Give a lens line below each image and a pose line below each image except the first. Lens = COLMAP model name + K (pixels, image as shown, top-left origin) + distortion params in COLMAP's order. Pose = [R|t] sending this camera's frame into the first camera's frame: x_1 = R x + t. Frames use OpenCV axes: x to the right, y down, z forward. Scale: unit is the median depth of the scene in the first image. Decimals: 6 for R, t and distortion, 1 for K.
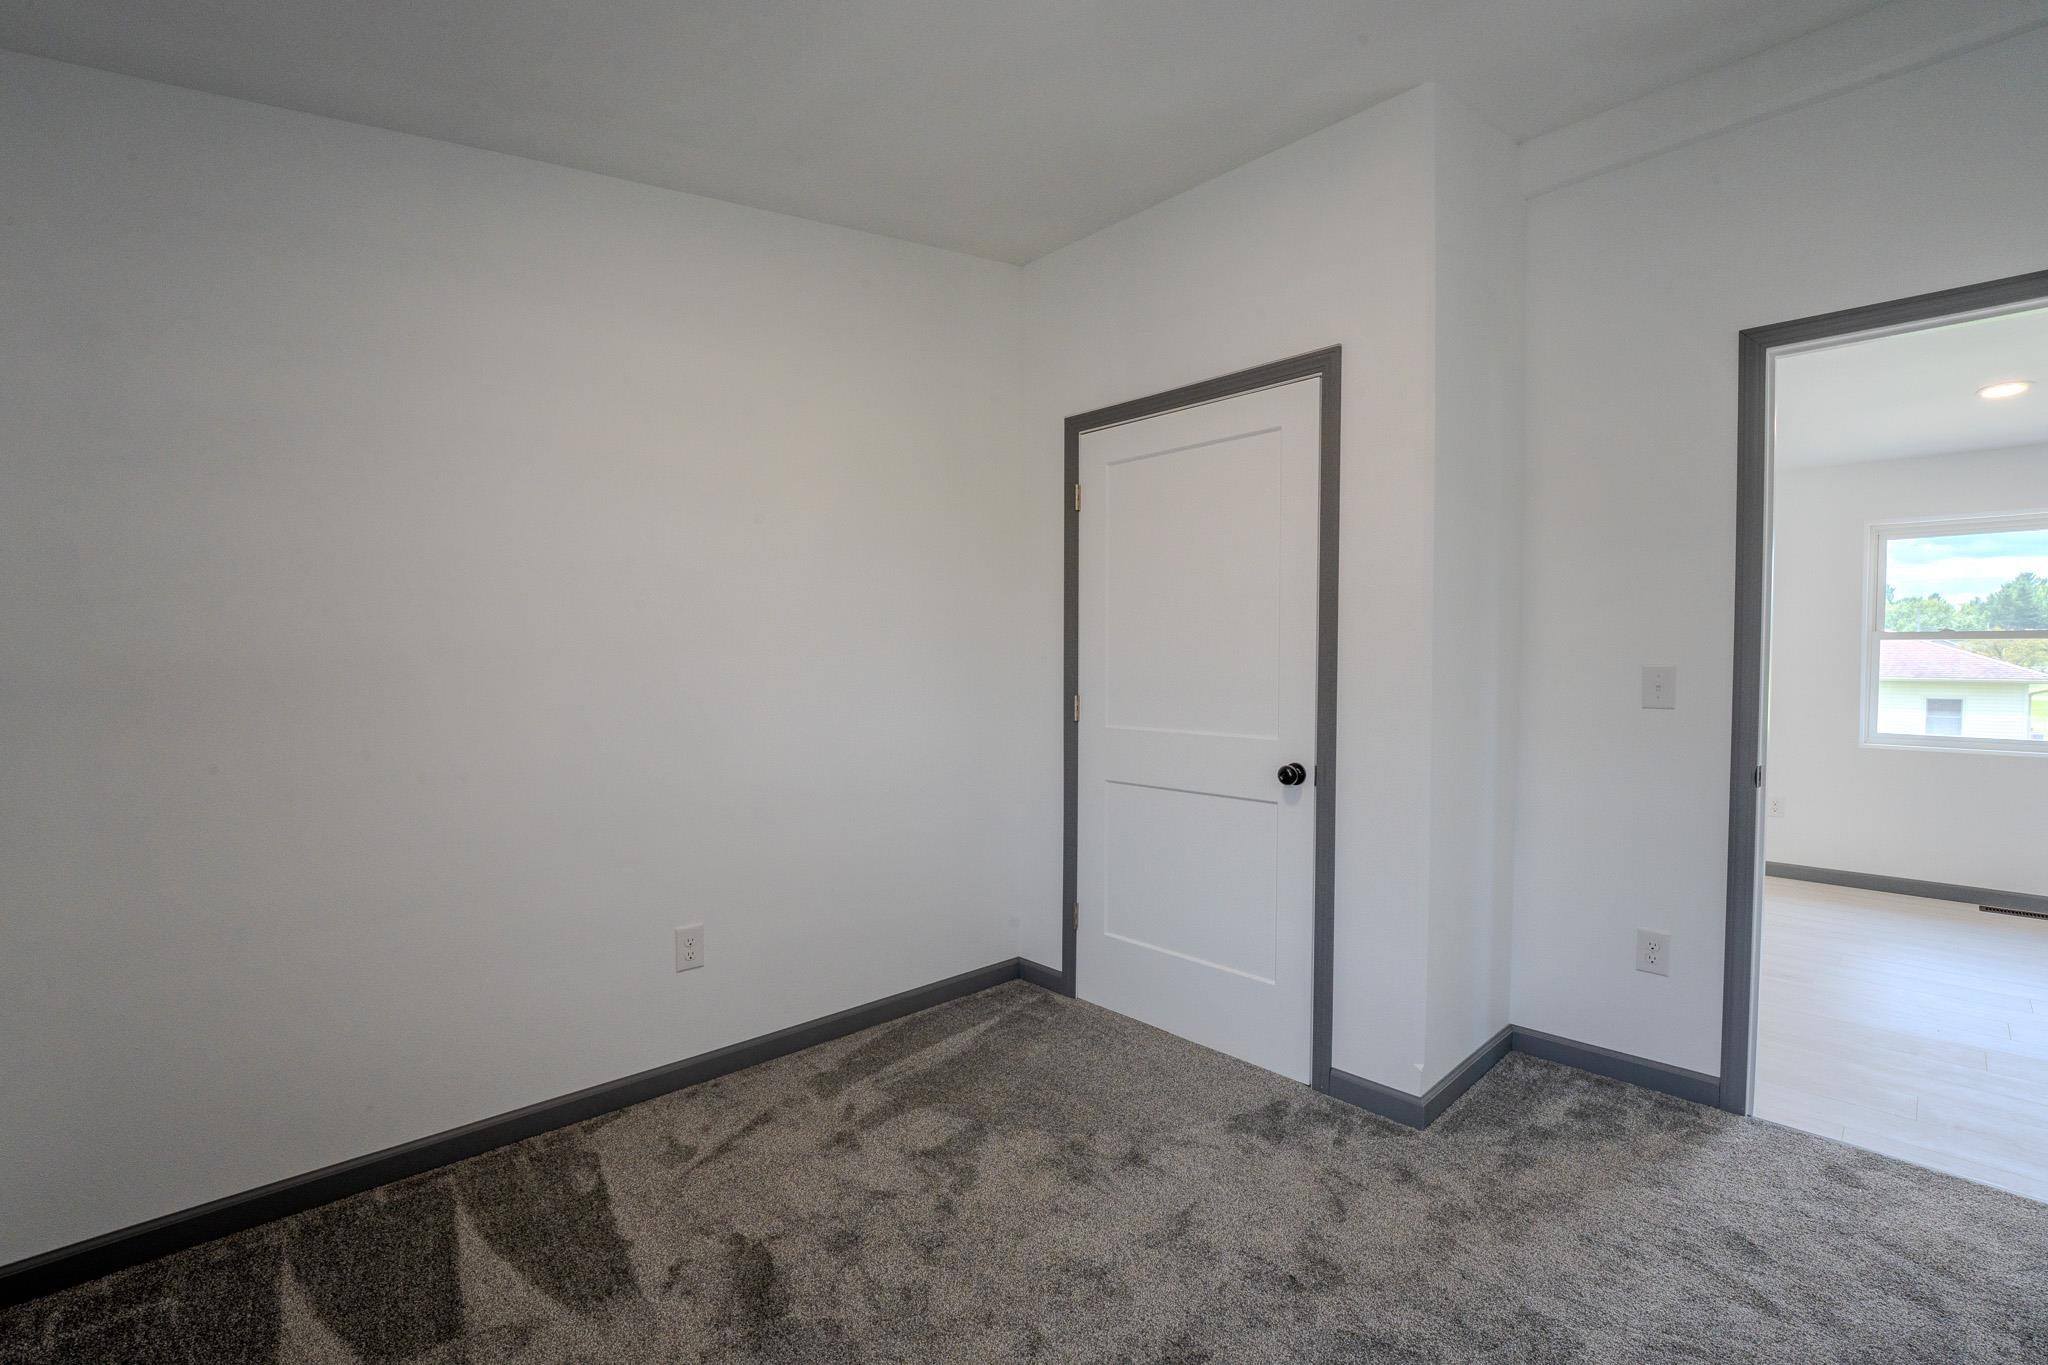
lens RADIAL K [[892.7, 0, 1018.9], [0, 892.7, 682.2], [0, 0, 1]] dist [-0.001092, -0.000193]
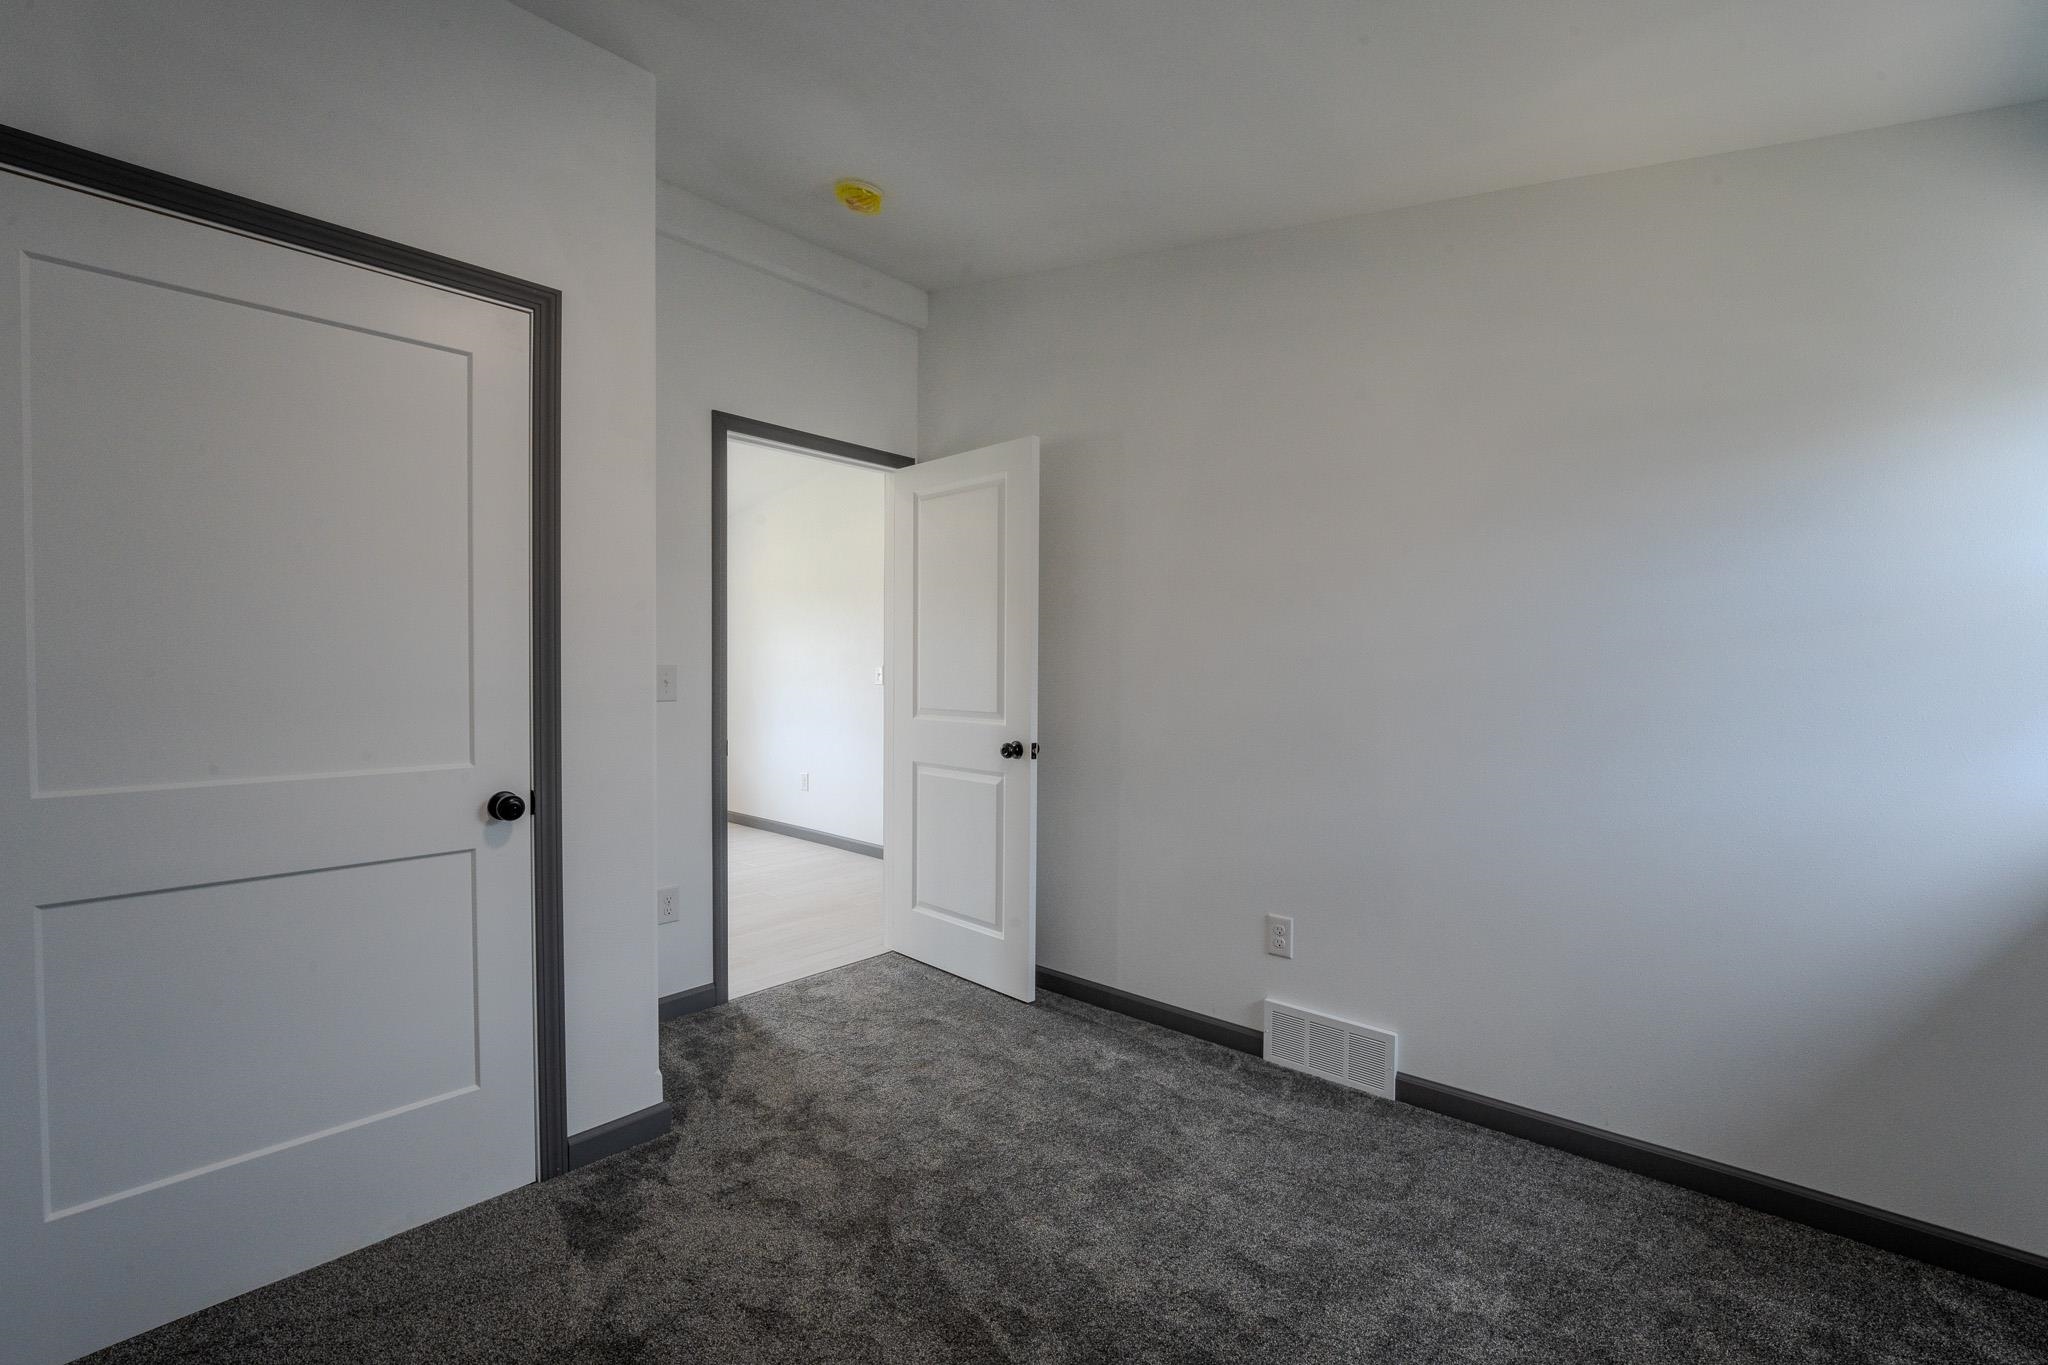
lens RADIAL K [[892.7, 0, 1018.9], [0, 892.7, 682.2], [0, 0, 1]] dist [-0.001092, -0.000193]
pose [[-0.056426, -0.021784, 0.998169, -0.537911], [0.026719, 0.999371, 0.023320, -0.011927], [-0.998049, 0.027986, -0.055808, 0.634218]]
